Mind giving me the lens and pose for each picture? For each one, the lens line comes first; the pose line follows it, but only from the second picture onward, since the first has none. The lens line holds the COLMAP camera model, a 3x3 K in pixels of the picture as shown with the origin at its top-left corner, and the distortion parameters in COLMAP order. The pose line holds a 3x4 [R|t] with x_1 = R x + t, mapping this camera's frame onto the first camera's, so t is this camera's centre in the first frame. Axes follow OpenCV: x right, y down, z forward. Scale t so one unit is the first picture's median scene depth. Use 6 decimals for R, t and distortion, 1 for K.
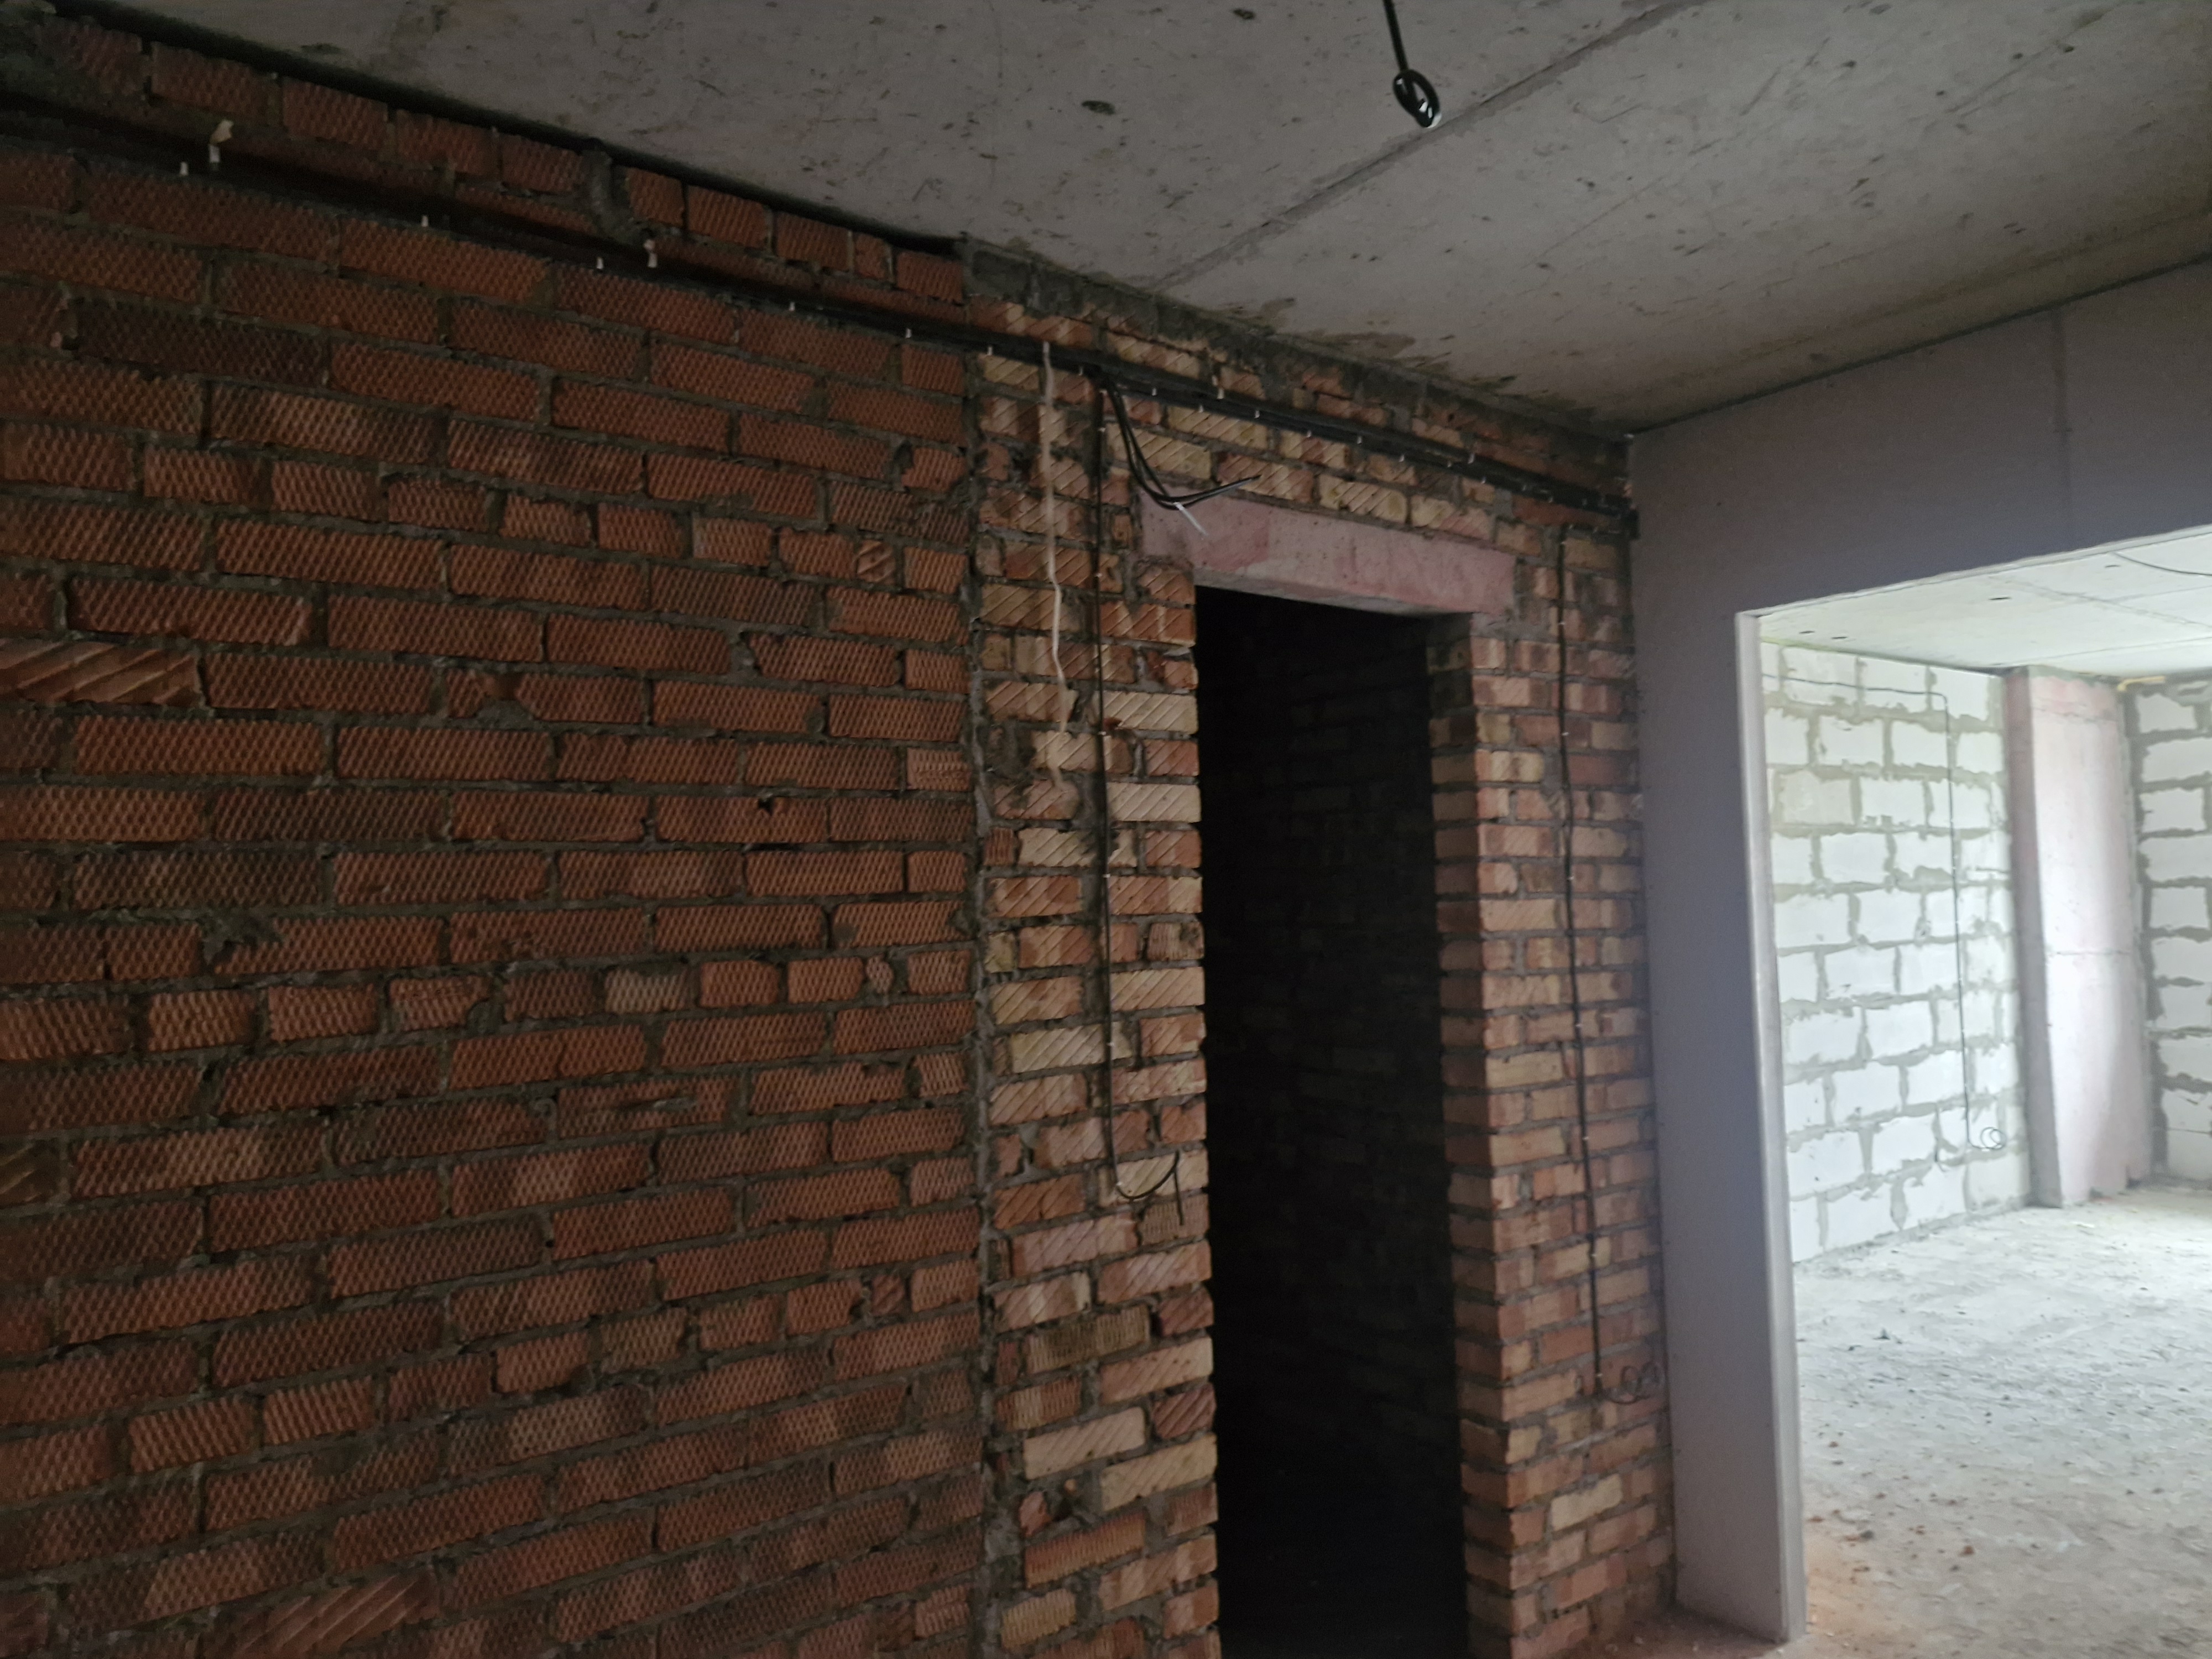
lens RADIAL K [[1581.7, 0, 1106.0], [0, 1581.7, 829.5], [0, 0, 1]] dist [0.001709, -0.005906]
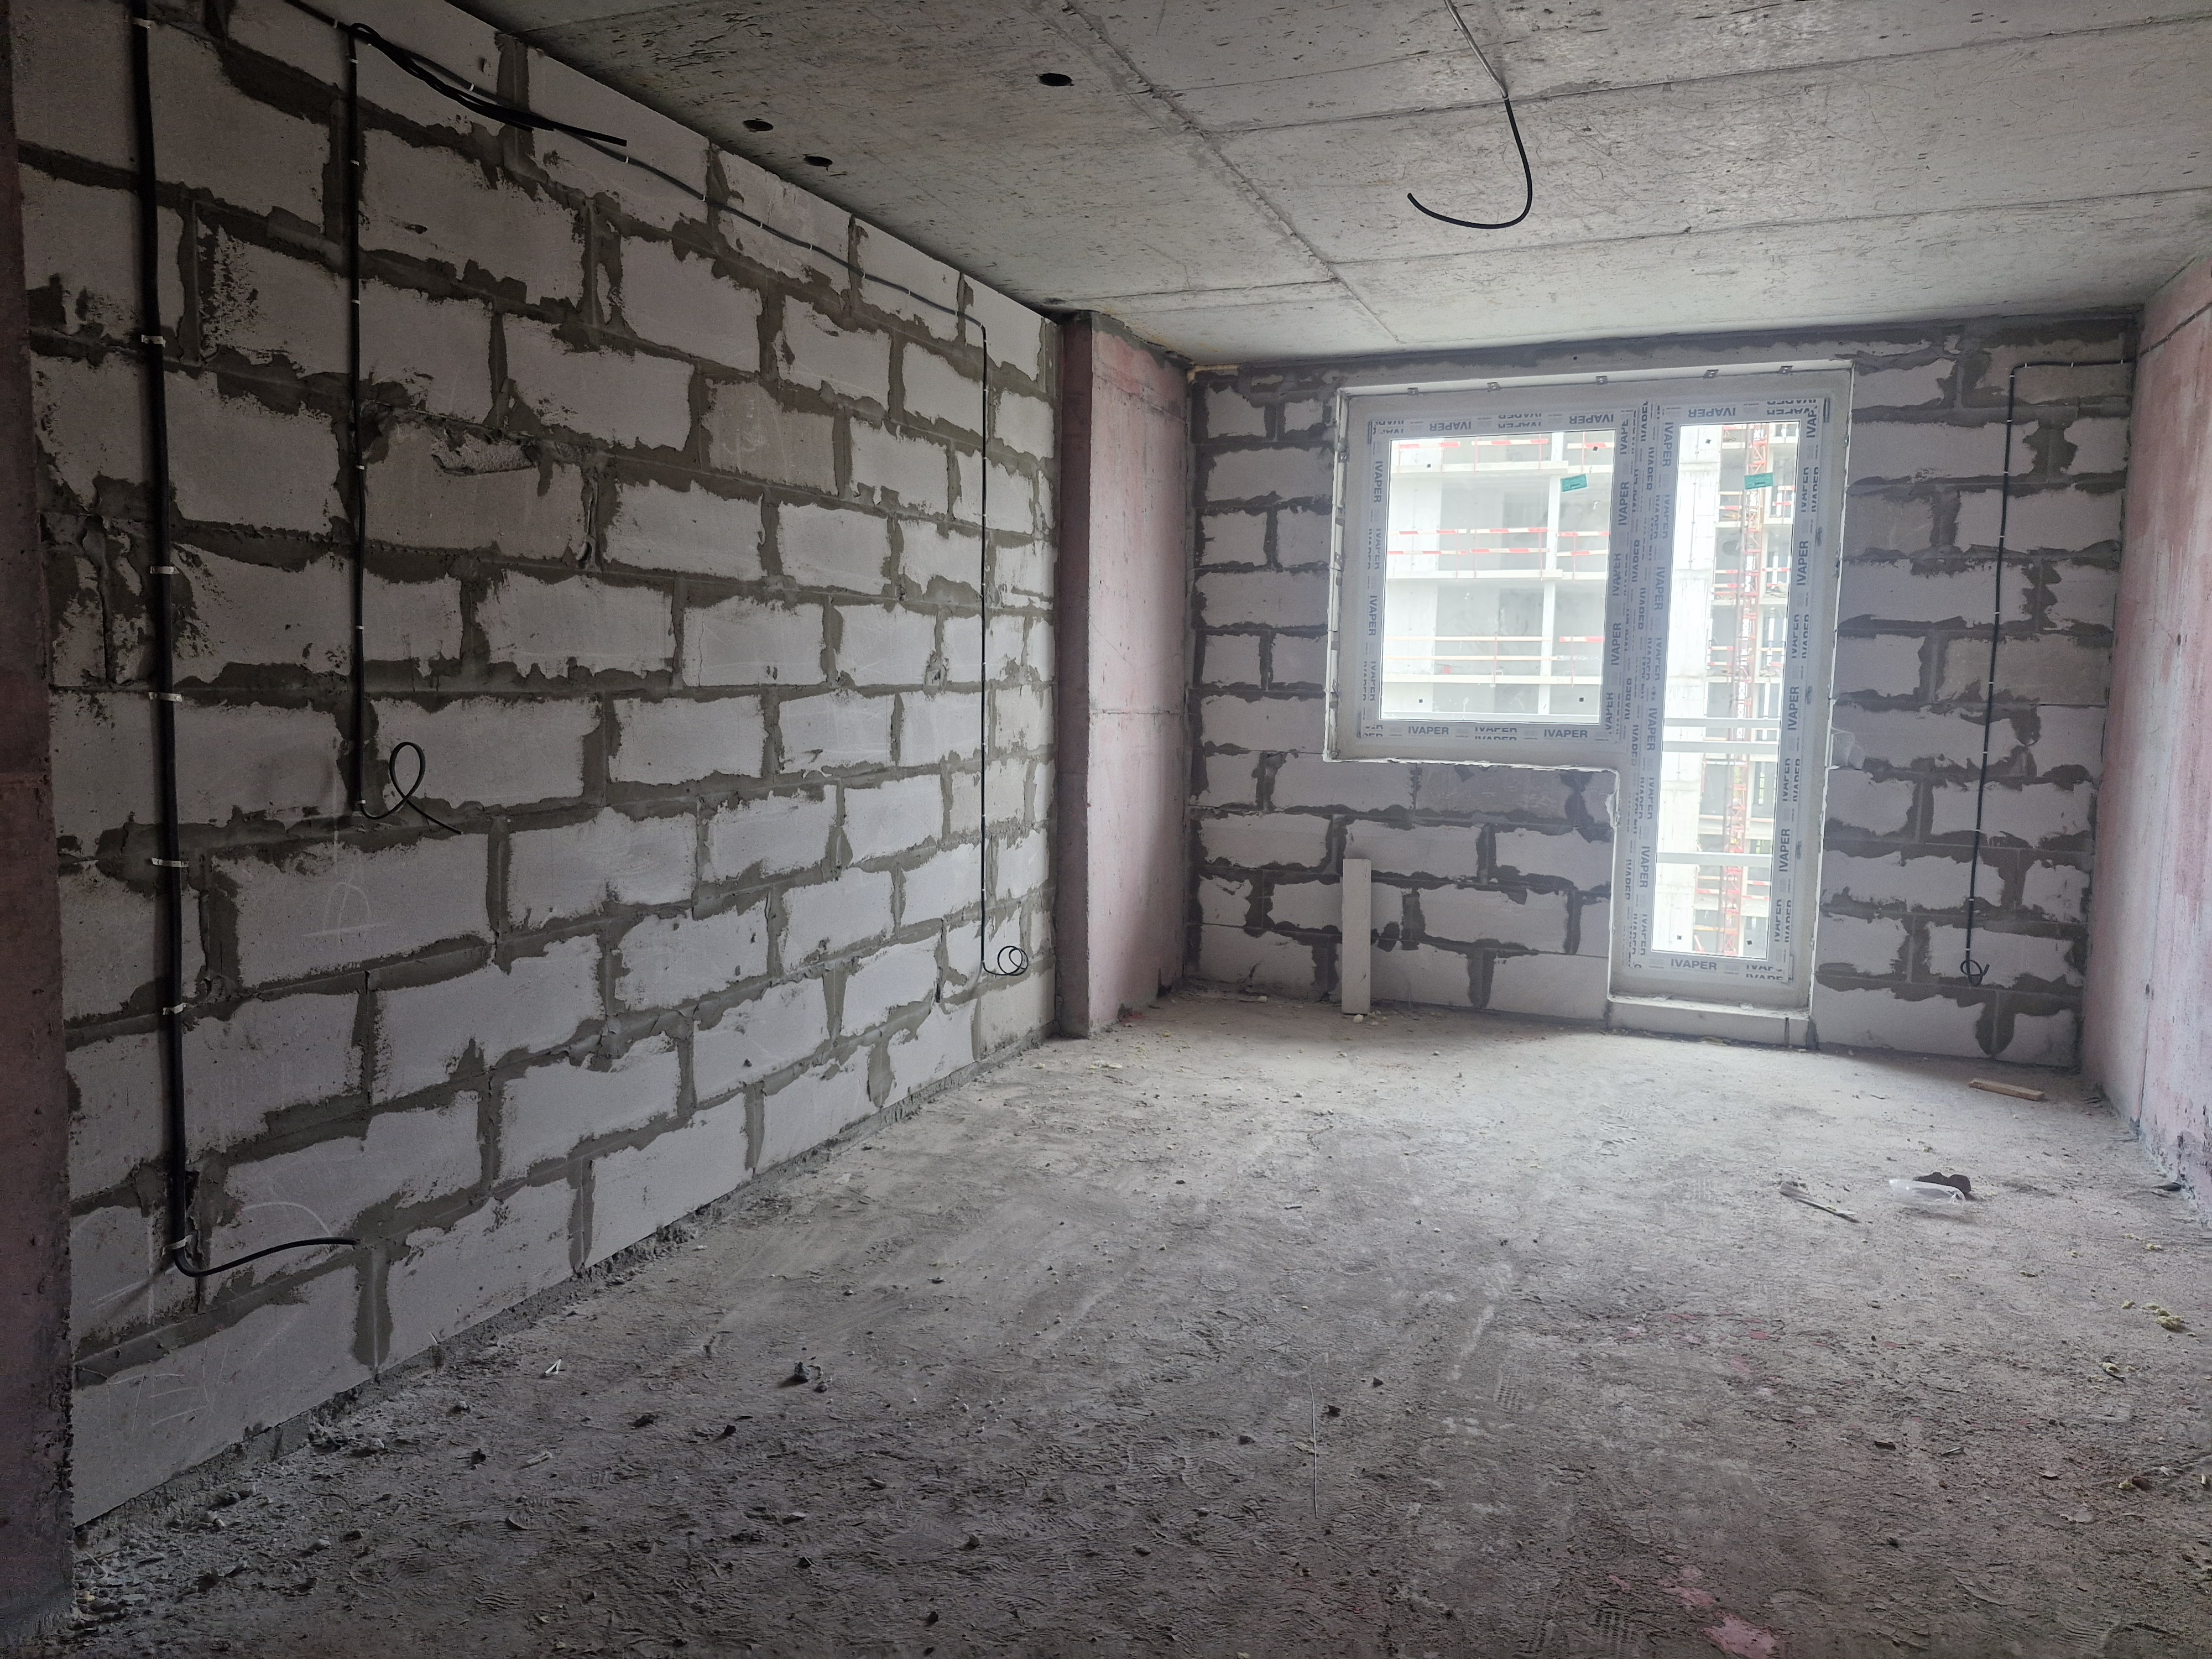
lens RADIAL K [[1578.1, 0, 1106.0], [0, 1578.1, 829.5], [0, 0, 1]] dist [0.281489, -0.001116]
pose [[0.855145, -0.017798, 0.518082, 0.222892], [-0.061119, 0.988978, 0.134858, 0.034277], [-0.514772, -0.146988, 0.844632, 0.373397]]
